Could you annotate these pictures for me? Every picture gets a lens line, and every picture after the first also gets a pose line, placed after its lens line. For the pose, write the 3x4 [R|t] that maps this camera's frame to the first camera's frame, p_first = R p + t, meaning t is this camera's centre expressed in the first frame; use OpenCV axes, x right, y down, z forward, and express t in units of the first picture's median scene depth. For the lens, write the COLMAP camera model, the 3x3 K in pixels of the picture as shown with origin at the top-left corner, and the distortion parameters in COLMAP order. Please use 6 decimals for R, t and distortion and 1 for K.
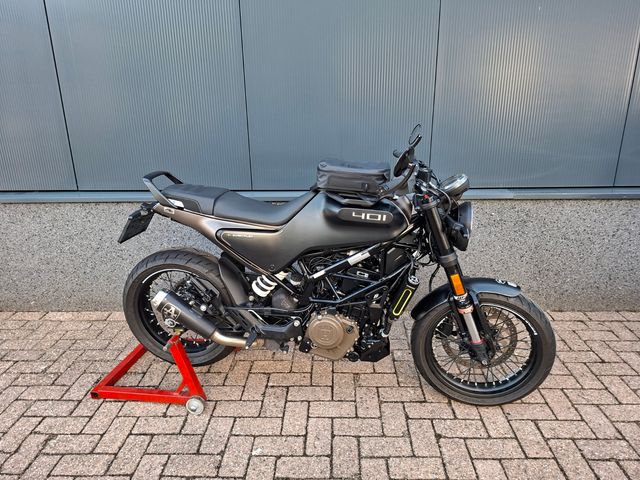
lens RADIAL K [[457.7, 0, 320.3], [0, 457.7, 232.0], [0, 0, 1]] dist [0.038486, -0.042321]
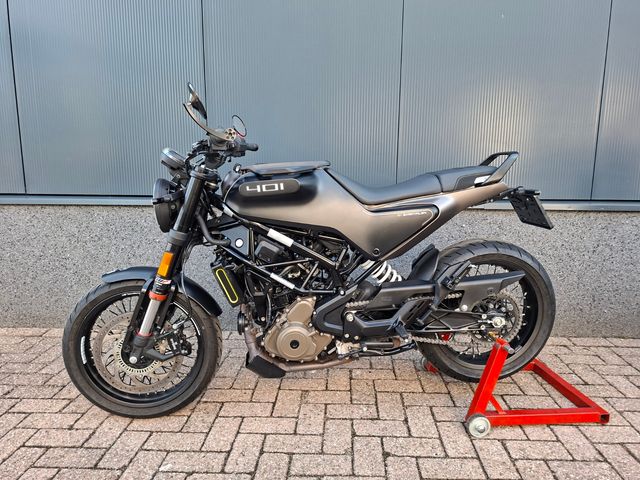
lens RADIAL K [[457.7, 0, 330.1], [0, 457.7, 232.3], [0, 0, 1]] dist [0.038486, -0.042321]
pose [[0.999739, 0.022446, 0.004319, 0.133573], [-0.021596, 0.989441, -0.143315, 0.156215], [-0.007490, 0.143184, 0.989668, 0.104541]]
